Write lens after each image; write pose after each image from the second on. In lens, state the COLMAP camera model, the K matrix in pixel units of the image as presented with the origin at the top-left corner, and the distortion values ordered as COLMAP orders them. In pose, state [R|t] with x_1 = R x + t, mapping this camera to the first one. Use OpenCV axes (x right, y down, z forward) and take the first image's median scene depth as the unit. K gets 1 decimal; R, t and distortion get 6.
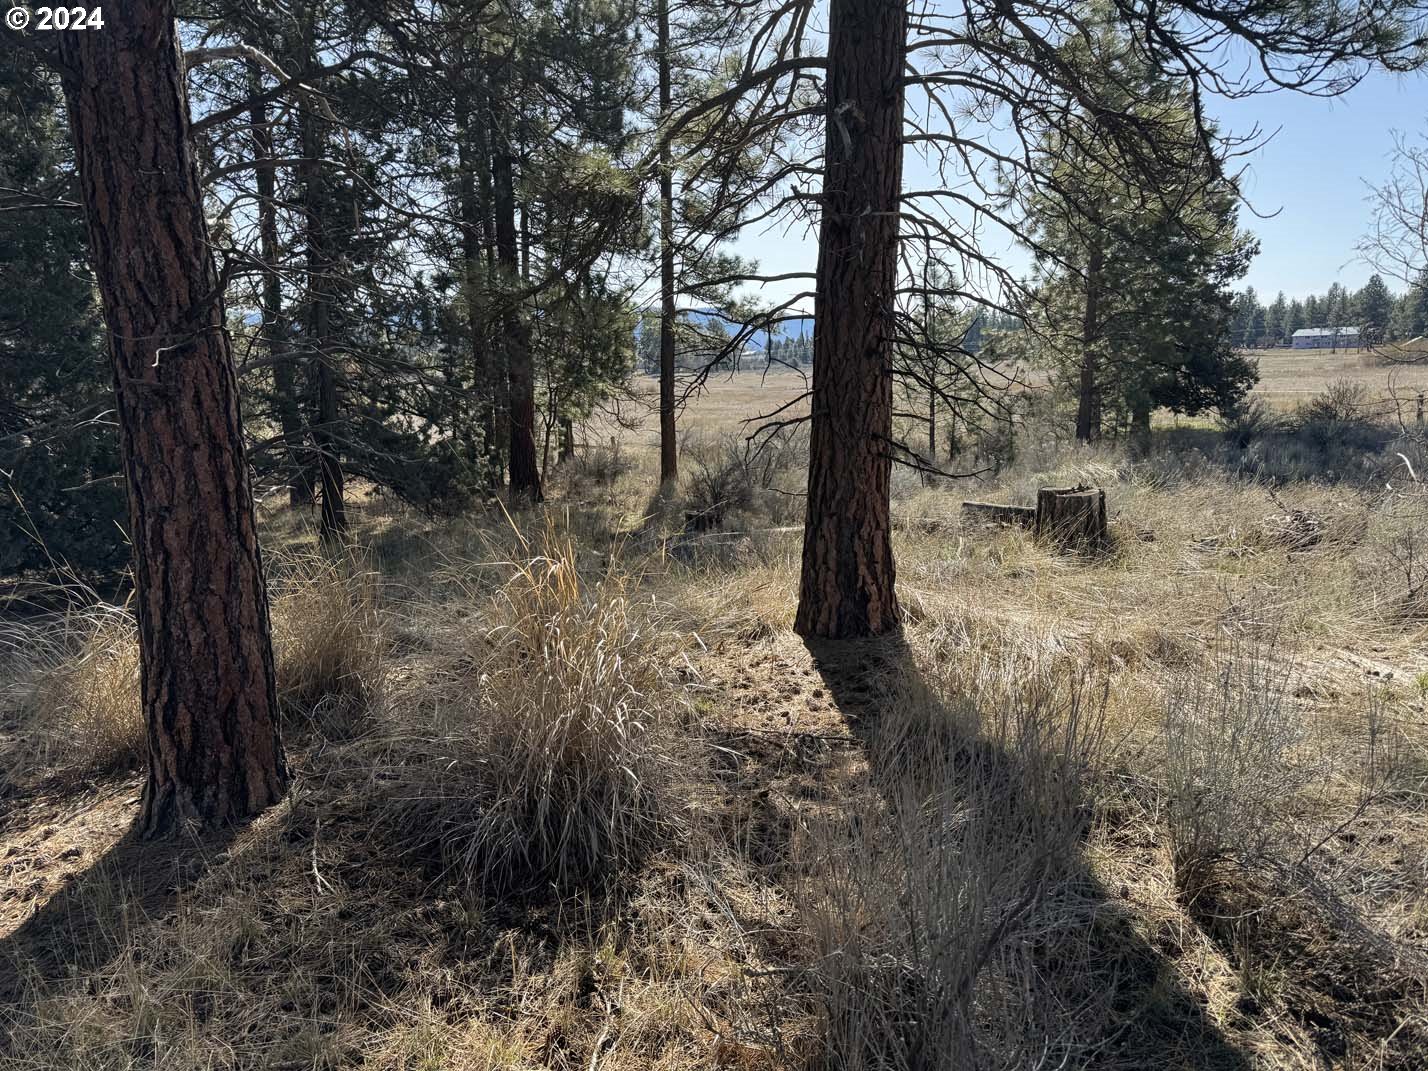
lens RADIAL K [[1006.6, 0, 703.8], [0, 1006.6, 545.2], [0, 0, 1]] dist [0.101963, -0.121048]
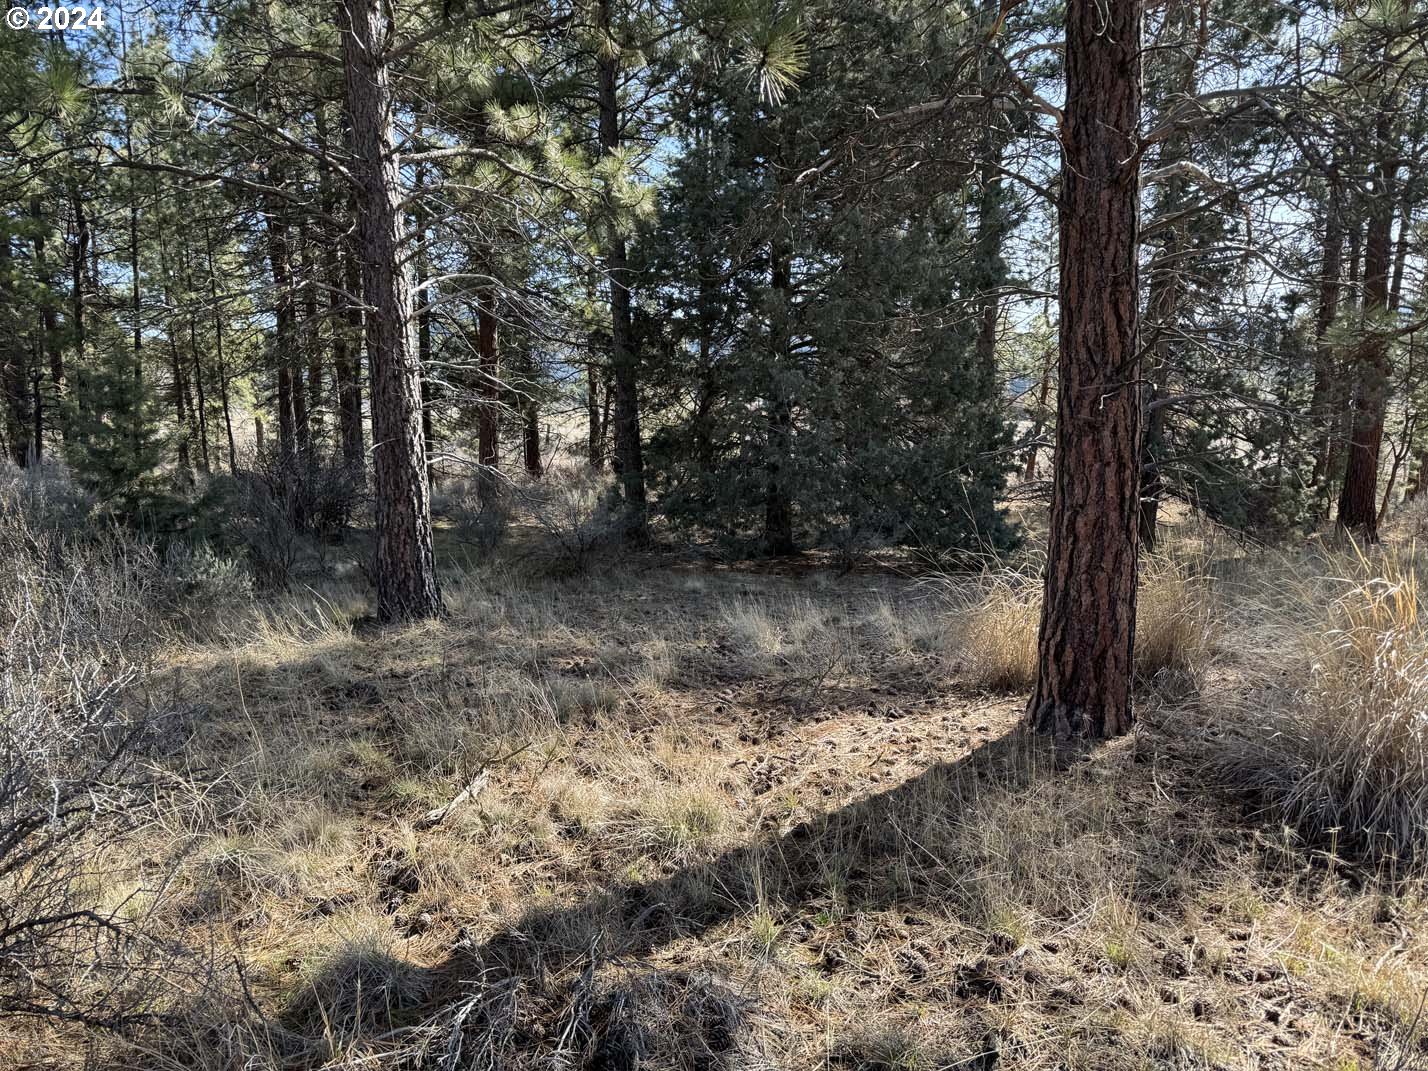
lens RADIAL K [[1006.6, 0, 703.8], [0, 1006.6, 545.2], [0, 0, 1]] dist [0.101963, -0.121048]
pose [[0.736036, 0.121753, -0.665903, 0.017176], [-0.132706, 0.990557, 0.034430, 0.017710], [0.663807, 0.063028, 0.745243, -0.179907]]
